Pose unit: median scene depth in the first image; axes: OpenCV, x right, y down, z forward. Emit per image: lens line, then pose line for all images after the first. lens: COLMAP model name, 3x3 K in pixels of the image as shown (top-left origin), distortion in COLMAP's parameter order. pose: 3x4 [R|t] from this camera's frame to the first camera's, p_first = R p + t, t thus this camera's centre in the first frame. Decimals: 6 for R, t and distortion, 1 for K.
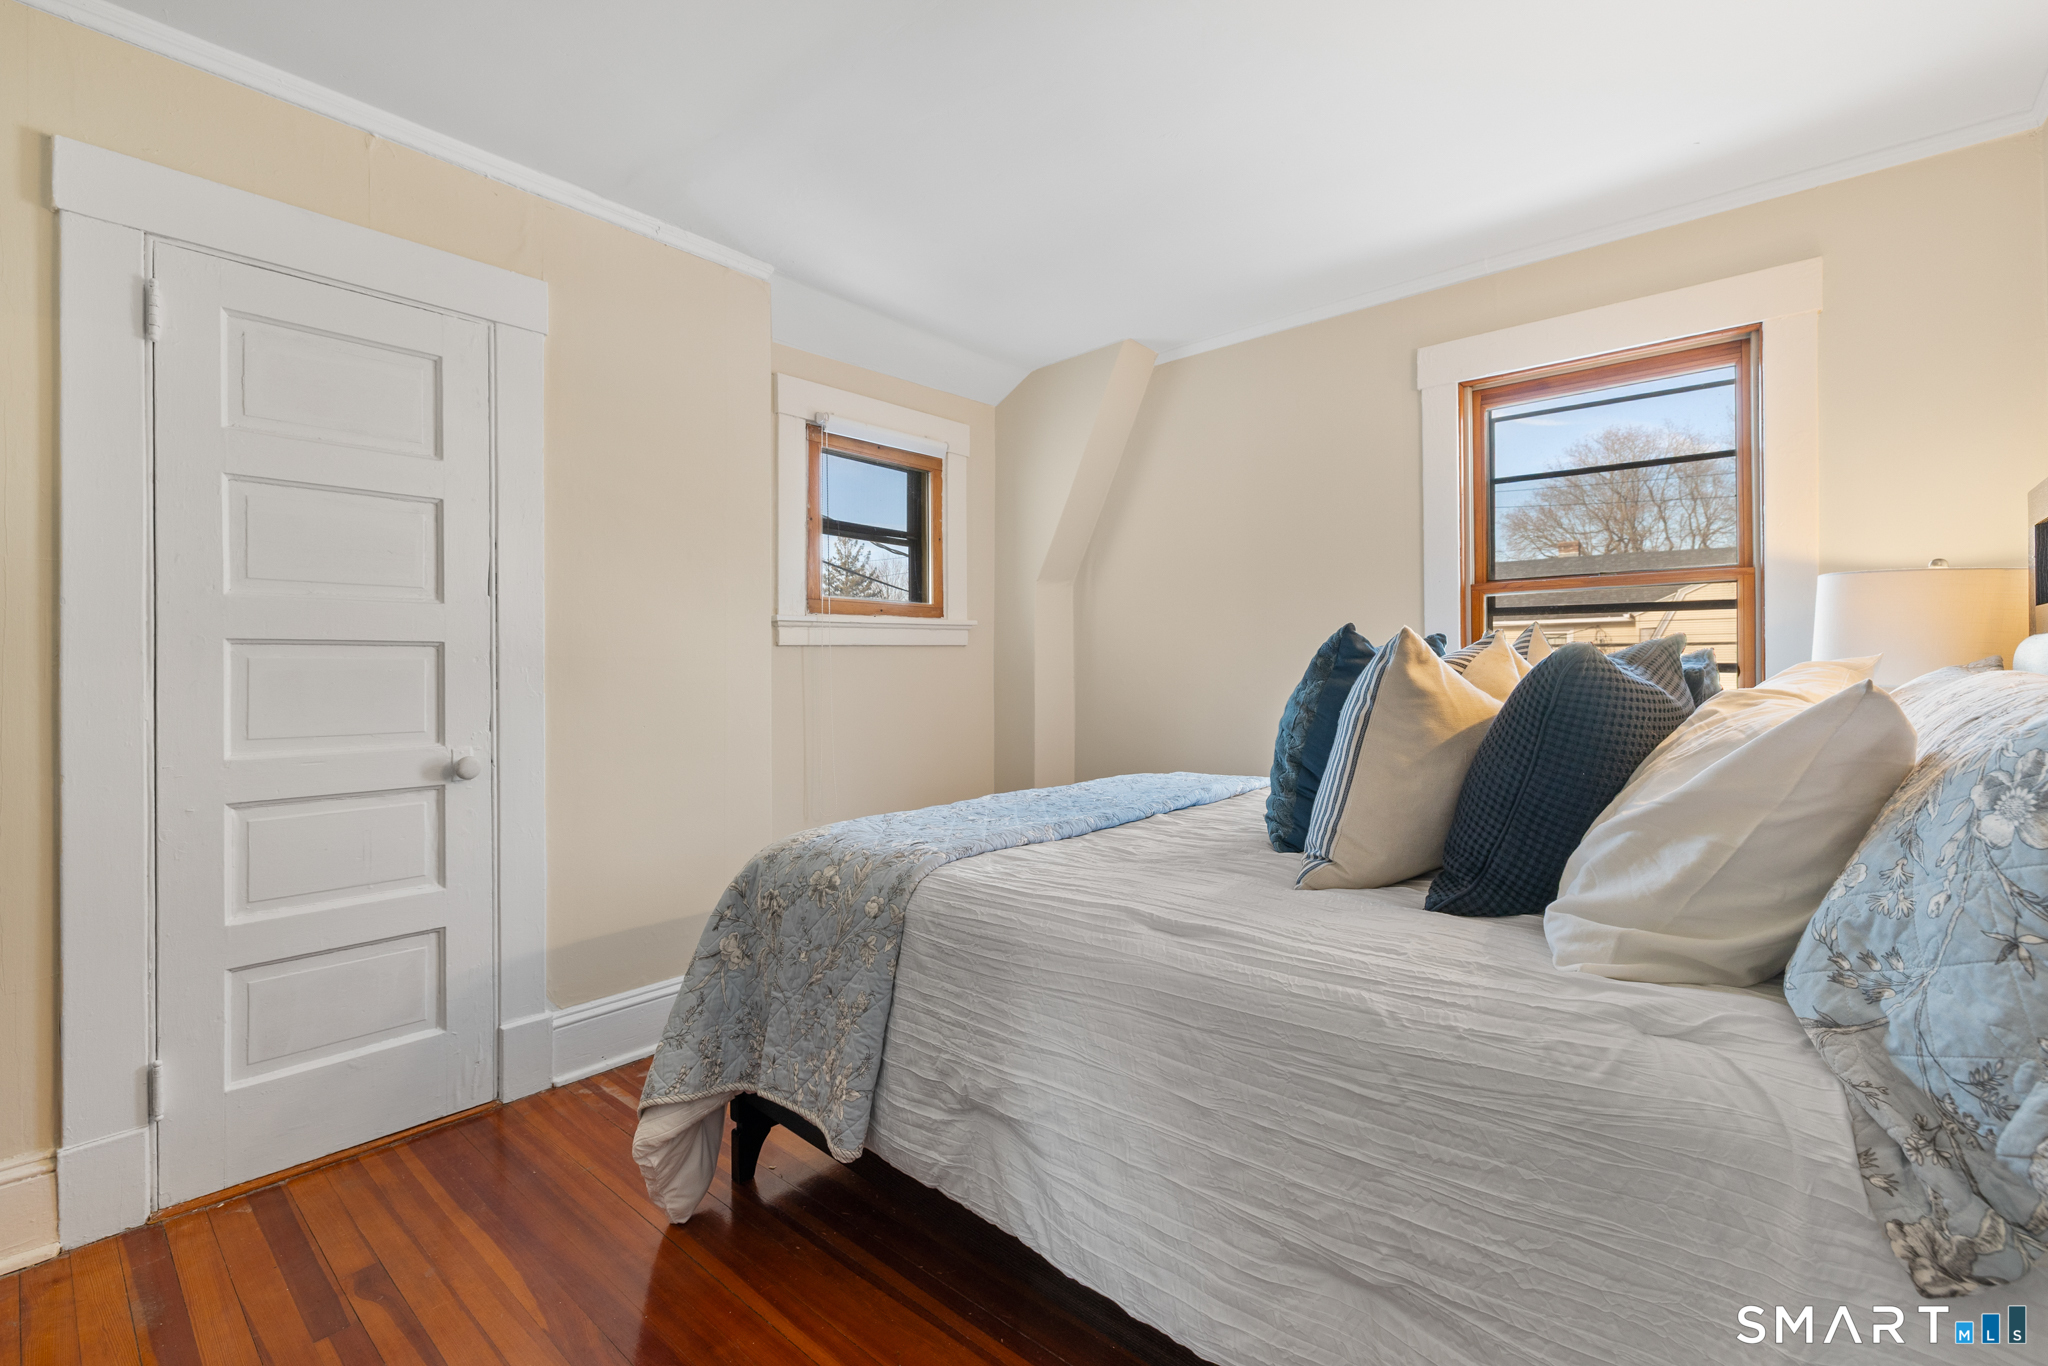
lens RADIAL K [[880.8, 0, 1031.2], [0, 880.8, 669.5], [0, 0, 1]] dist [-0.002792, -0.000058]
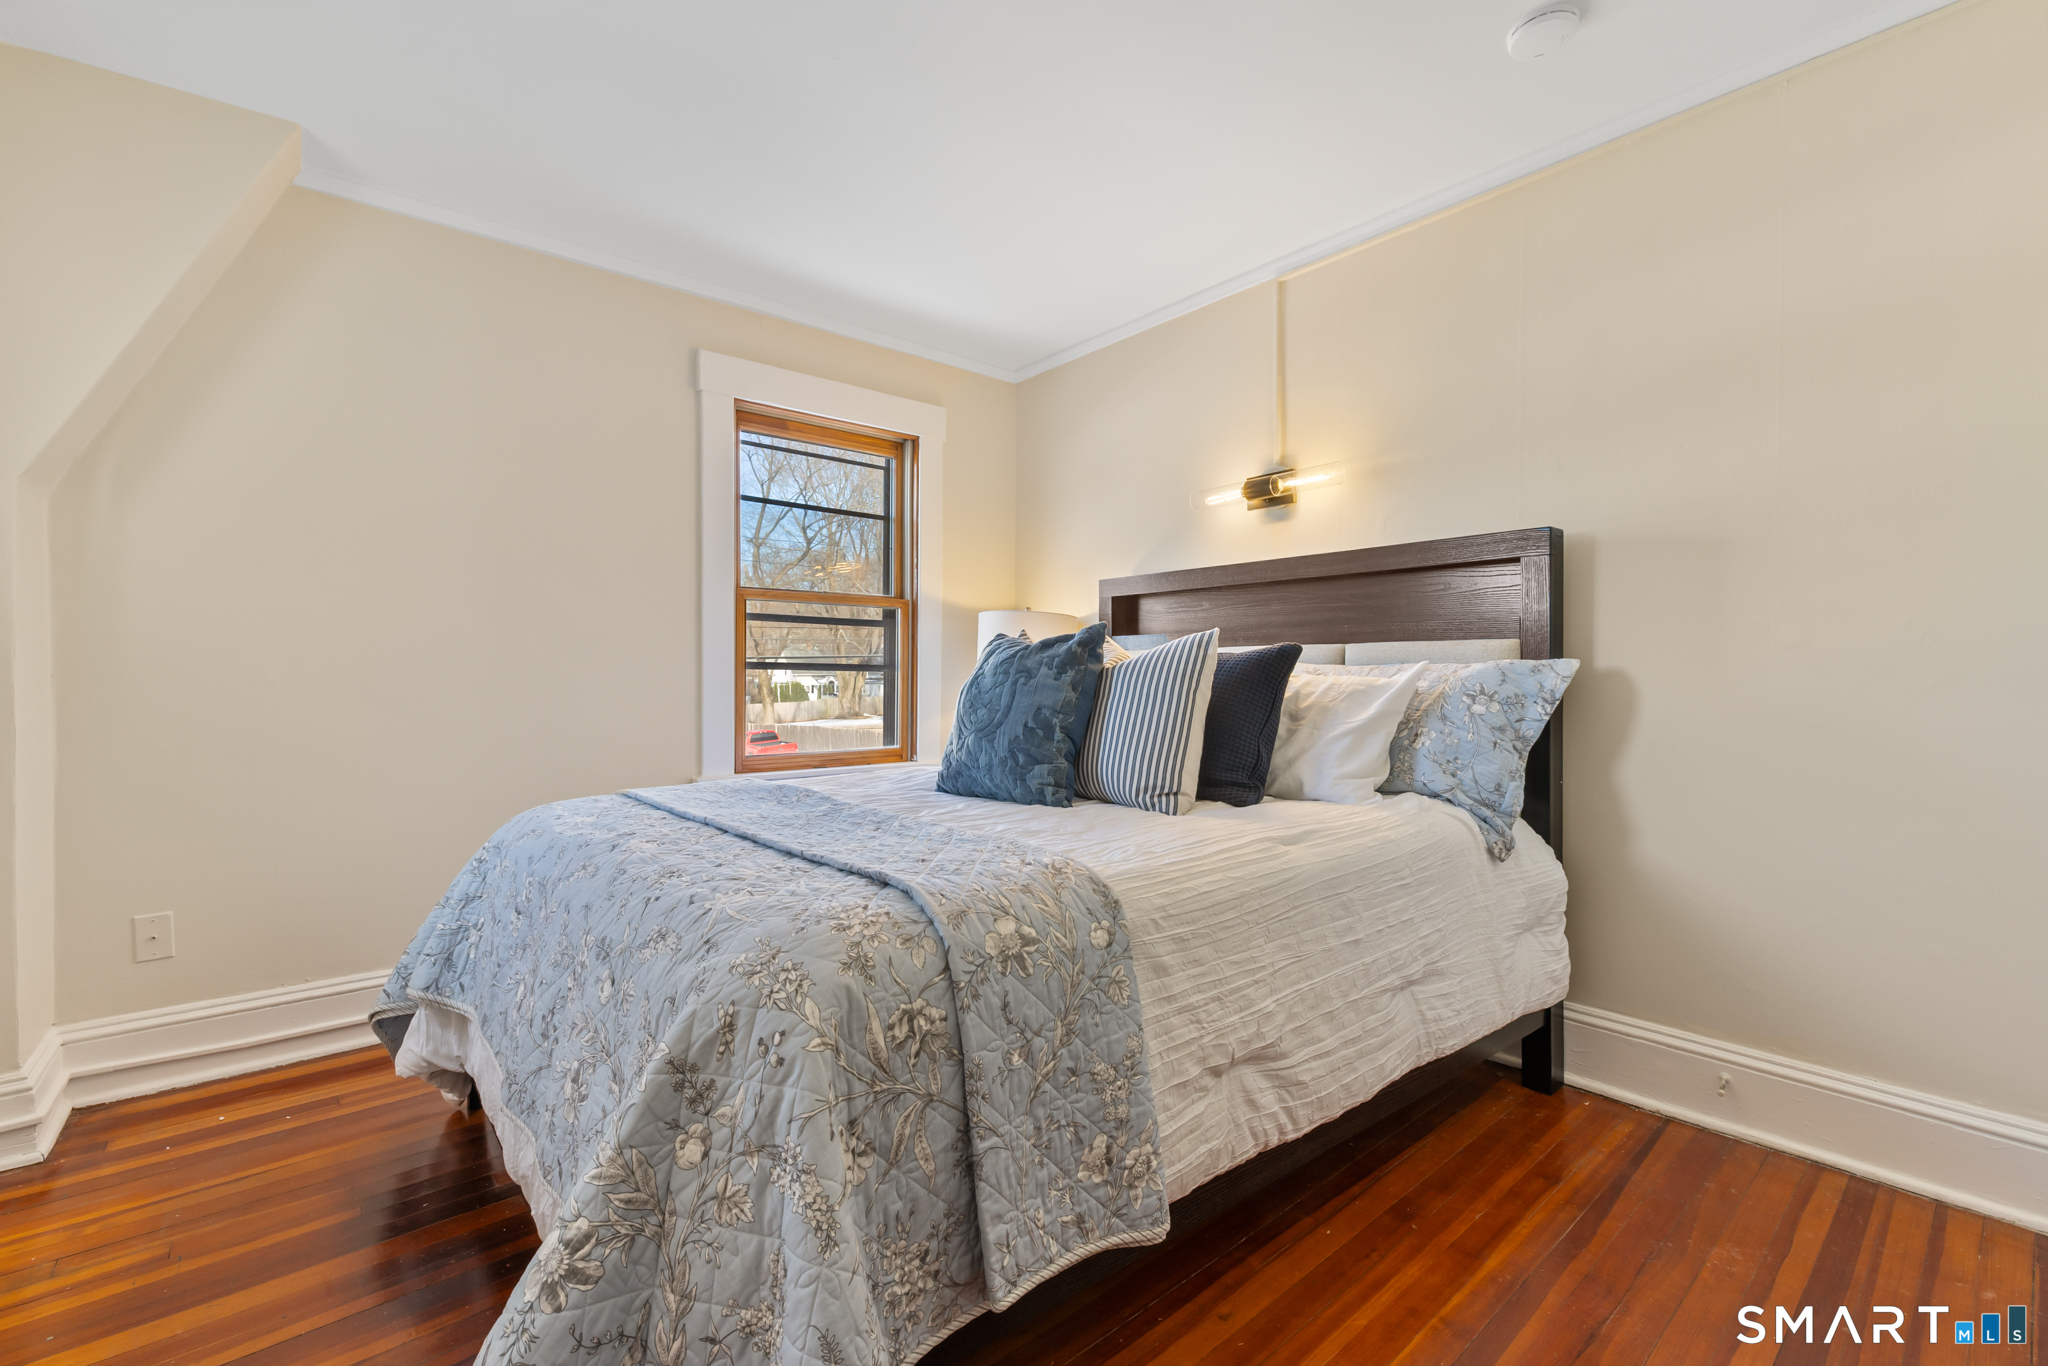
lens RADIAL K [[880.8, 0, 1031.2], [0, 880.8, 669.5], [0, 0, 1]] dist [-0.002792, -0.000058]
pose [[0.158588, 0.012744, 0.987263, -0.974639], [0.004154, 0.999899, -0.013574, 0.034593], [-0.987336, 0.006254, 0.158519, 0.914454]]
